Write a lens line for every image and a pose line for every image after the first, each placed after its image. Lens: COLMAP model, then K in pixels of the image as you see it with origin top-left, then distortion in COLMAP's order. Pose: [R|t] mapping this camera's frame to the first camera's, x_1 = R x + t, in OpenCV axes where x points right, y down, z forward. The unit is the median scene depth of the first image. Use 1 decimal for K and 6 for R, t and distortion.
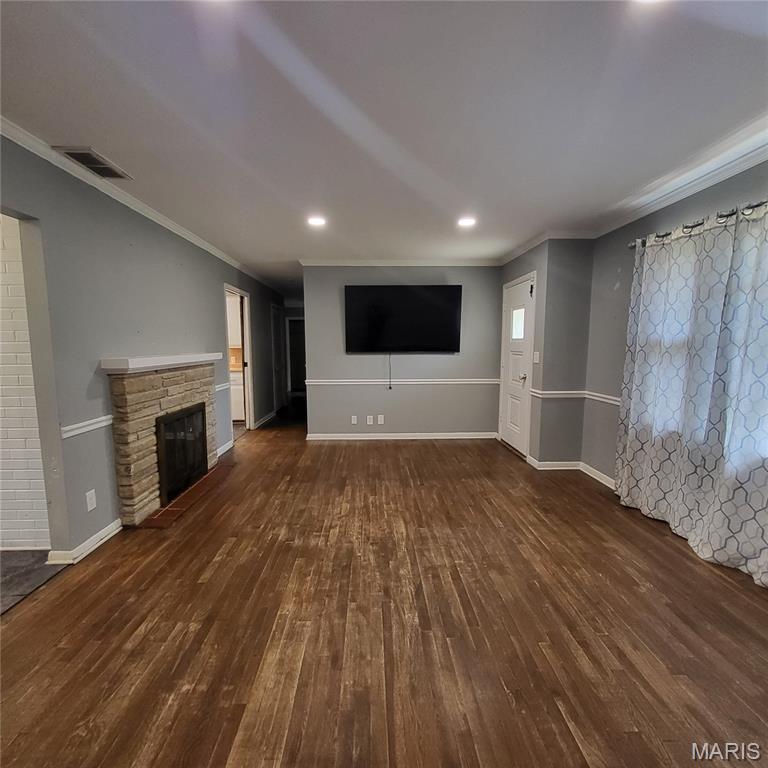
lens RADIAL K [[403.6, 0, 376.7], [0, 403.6, 387.8], [0, 0, 1]] dist [0.003553, 0.000512]
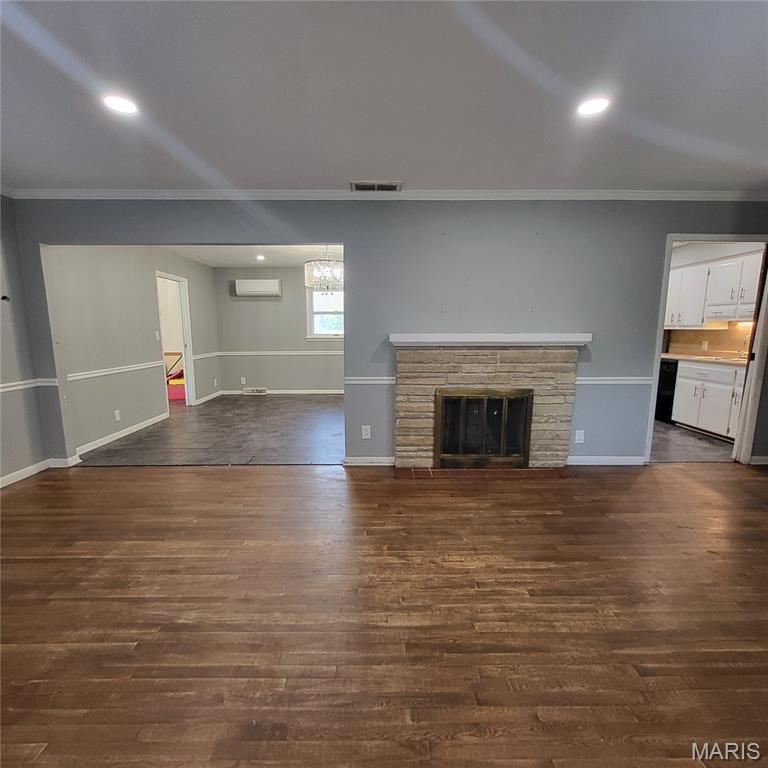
lens RADIAL K [[403.6, 0, 380.4], [0, 403.6, 386.6], [0, 0, 1]] dist [0.003553, 0.000512]
pose [[-0.011387, 0.149991, -0.988622, 0.576516], [-0.110050, 0.982492, 0.150328, -0.084988], [0.993861, 0.110510, 0.005319, 0.867169]]
